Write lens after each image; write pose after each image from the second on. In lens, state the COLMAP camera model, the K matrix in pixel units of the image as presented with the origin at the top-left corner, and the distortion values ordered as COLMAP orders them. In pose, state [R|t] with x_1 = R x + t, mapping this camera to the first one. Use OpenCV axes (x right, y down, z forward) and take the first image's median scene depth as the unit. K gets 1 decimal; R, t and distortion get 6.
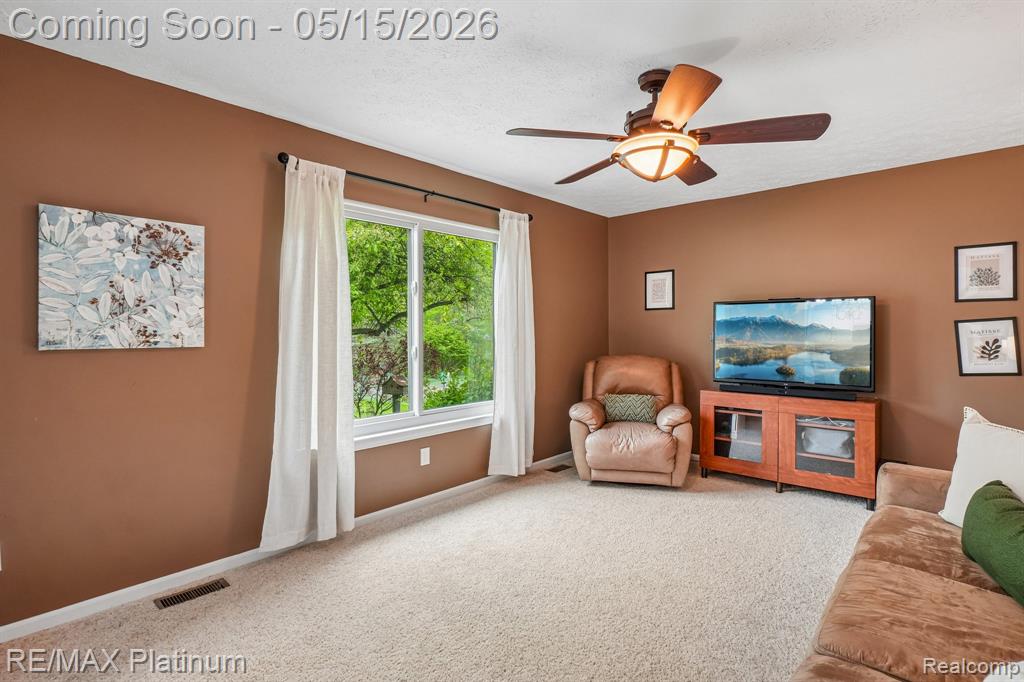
lens RADIAL K [[489.1, 0, 519.5], [0, 489.1, 334.9], [0, 0, 1]] dist [-0.003233, 0.002579]
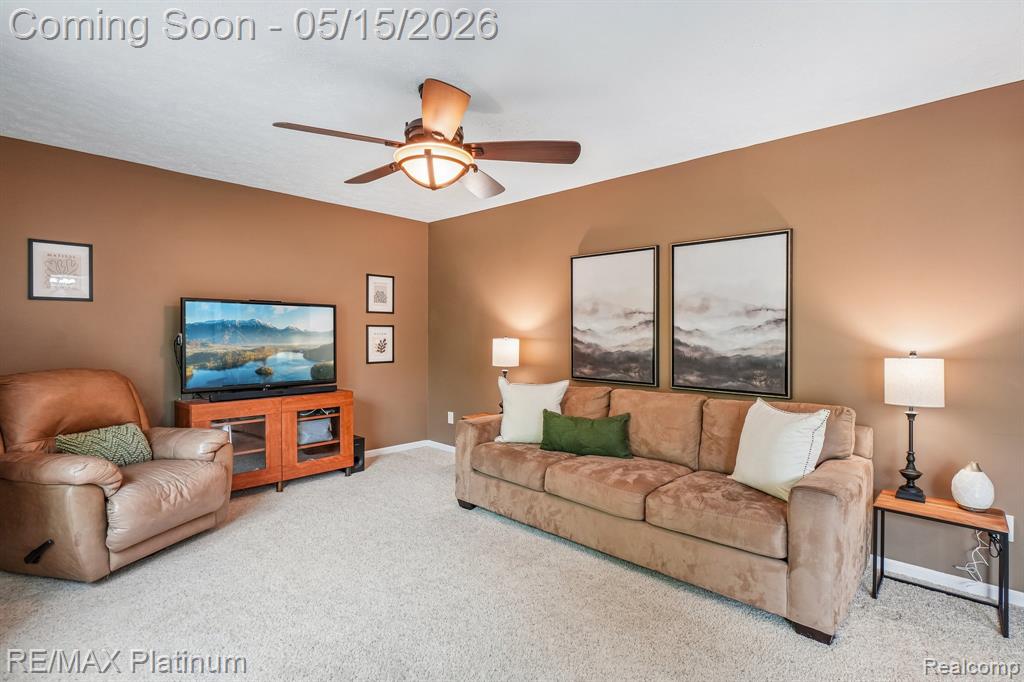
lens RADIAL K [[489.1, 0, 506.3], [0, 489.1, 331.8], [0, 0, 1]] dist [-0.003233, 0.002579]
pose [[0.044168, 0.001212, 0.999023, -0.465837], [-0.001987, 0.999997, -0.001126, -0.009889], [-0.999022, -0.001935, 0.044171, 0.482052]]
